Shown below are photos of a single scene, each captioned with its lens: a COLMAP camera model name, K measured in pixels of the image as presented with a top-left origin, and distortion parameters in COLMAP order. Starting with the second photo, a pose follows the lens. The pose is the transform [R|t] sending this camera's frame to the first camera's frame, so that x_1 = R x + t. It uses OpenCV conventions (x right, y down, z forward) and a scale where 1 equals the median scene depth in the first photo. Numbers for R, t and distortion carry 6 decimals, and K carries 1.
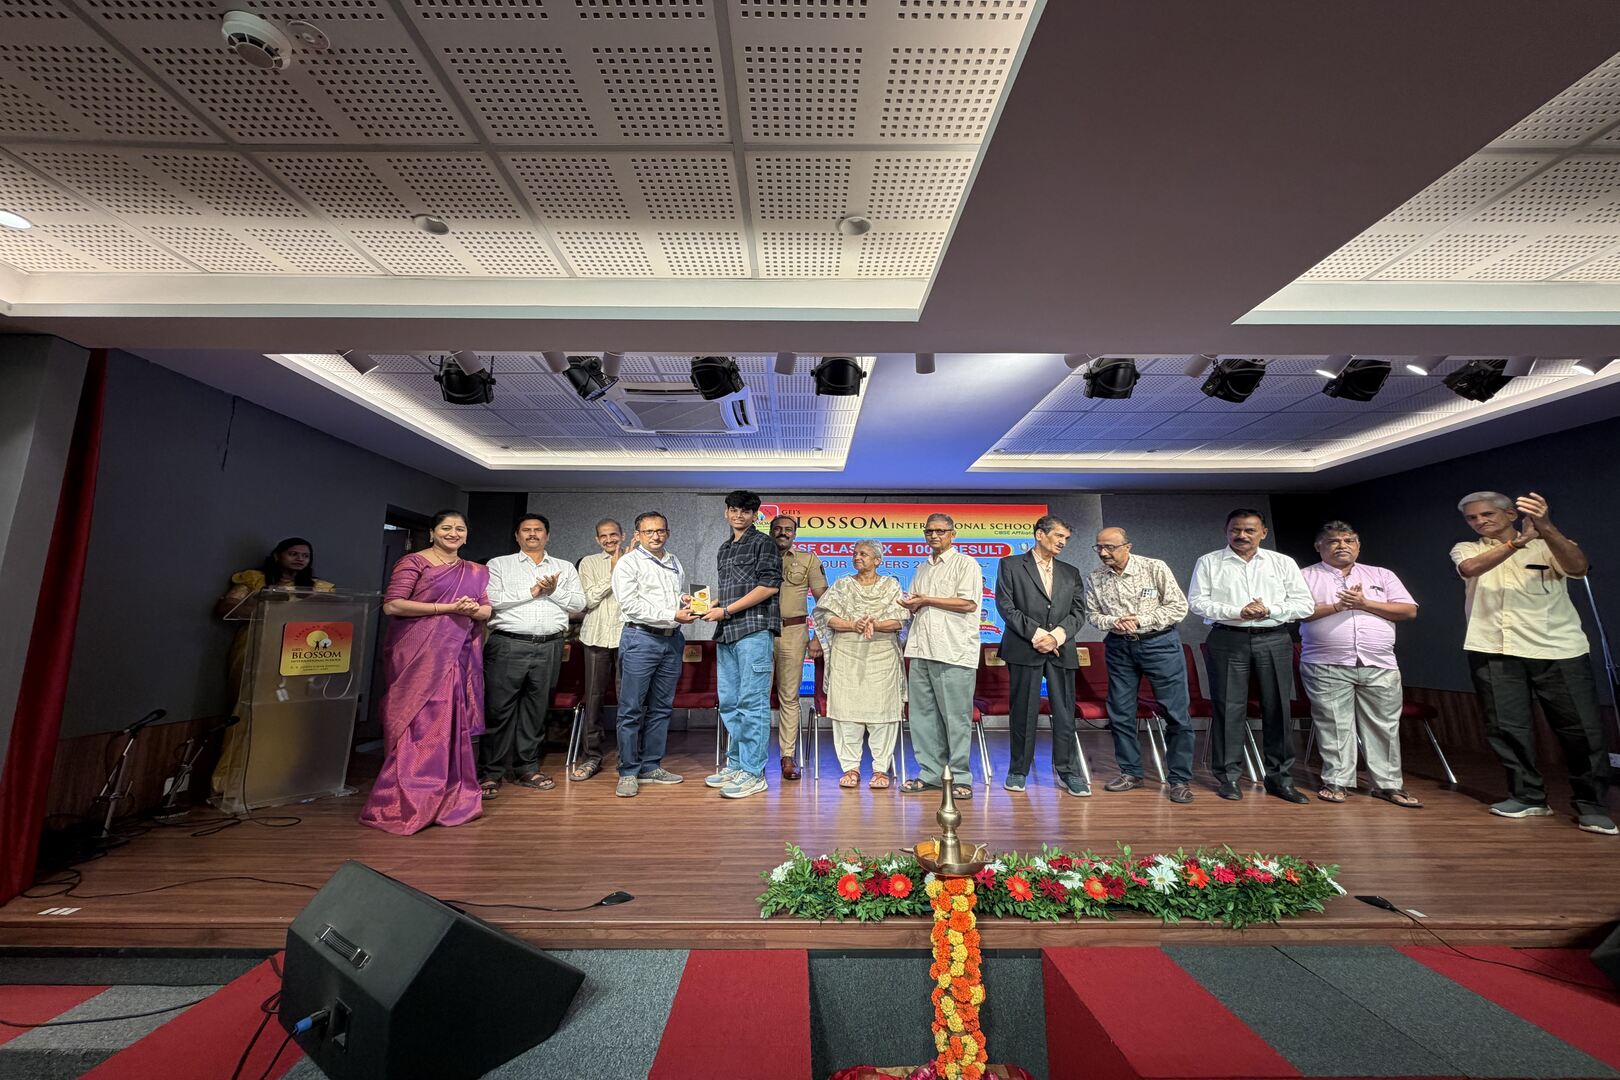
lens RADIAL K [[641.8, 0, 807.0], [0, 641.8, 544.3], [0, 0, 1]] dist [0.000978, -0.000192]
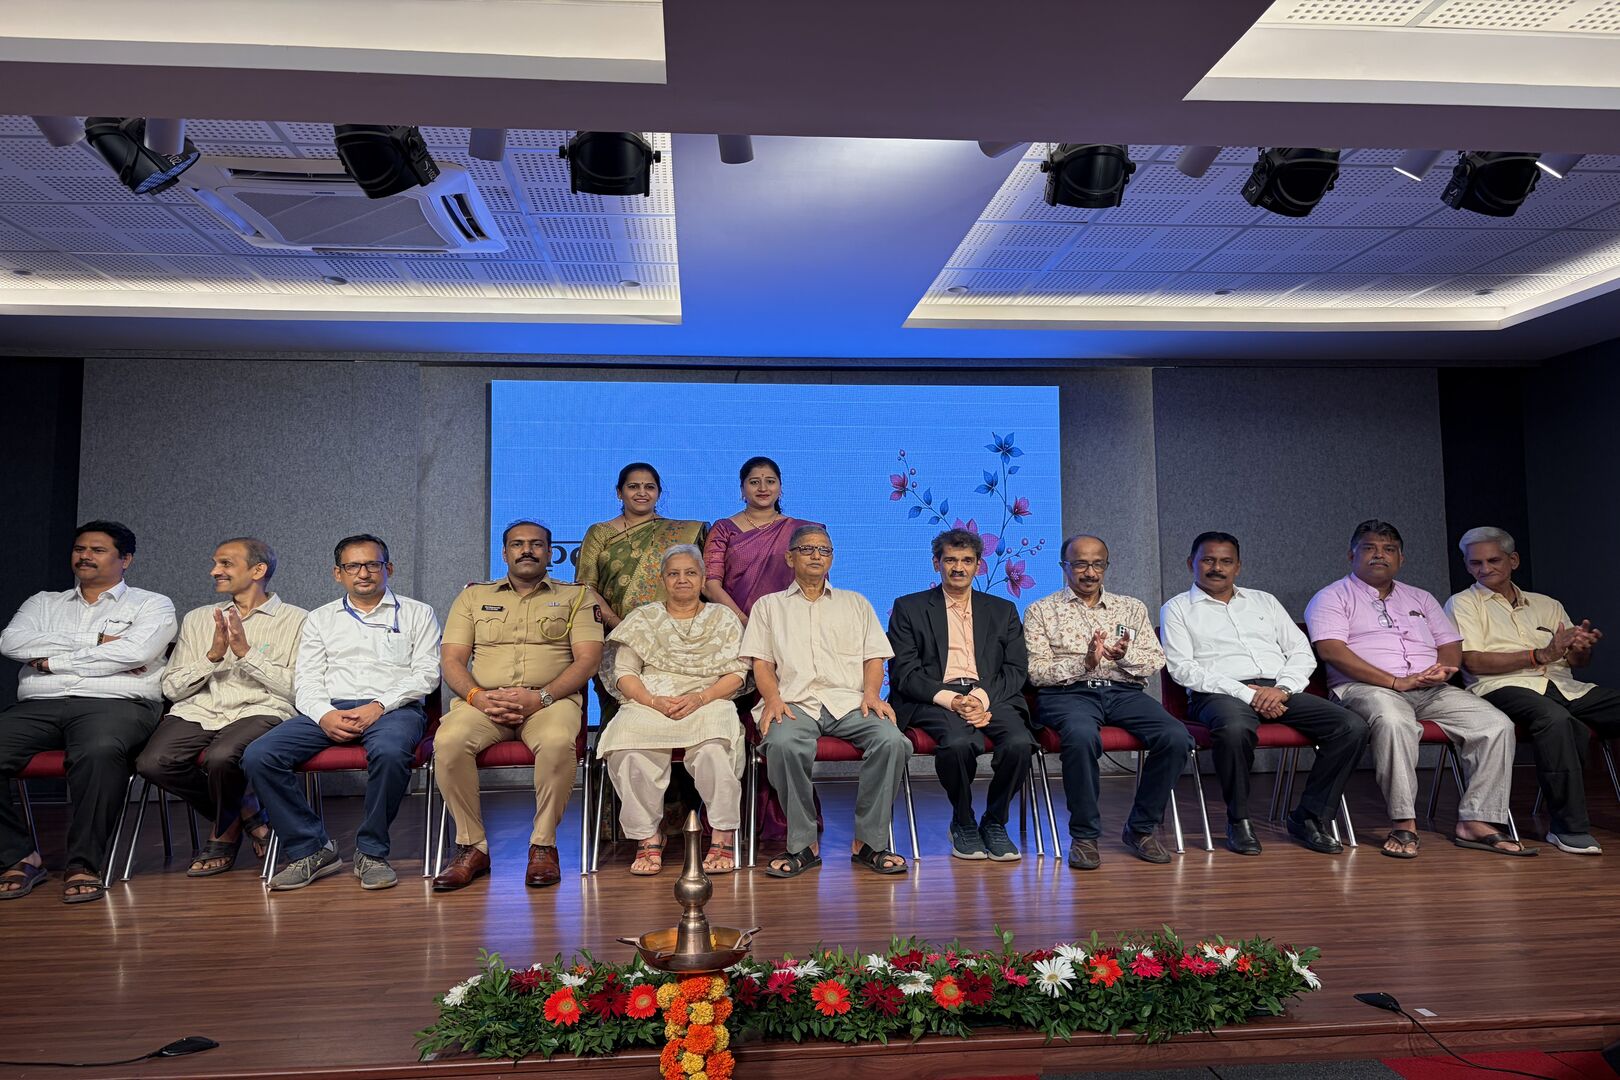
lens RADIAL K [[1216.7, 0, 823.1], [0, 1216.7, 574.1], [0, 0, 1]] dist [0.039685, -0.039792]
pose [[0.996229, -0.010450, 0.086131, 0.212832], [0.002024, 0.995250, 0.097333, -0.007025], [-0.086739, -0.096792, 0.991518, -0.168445]]
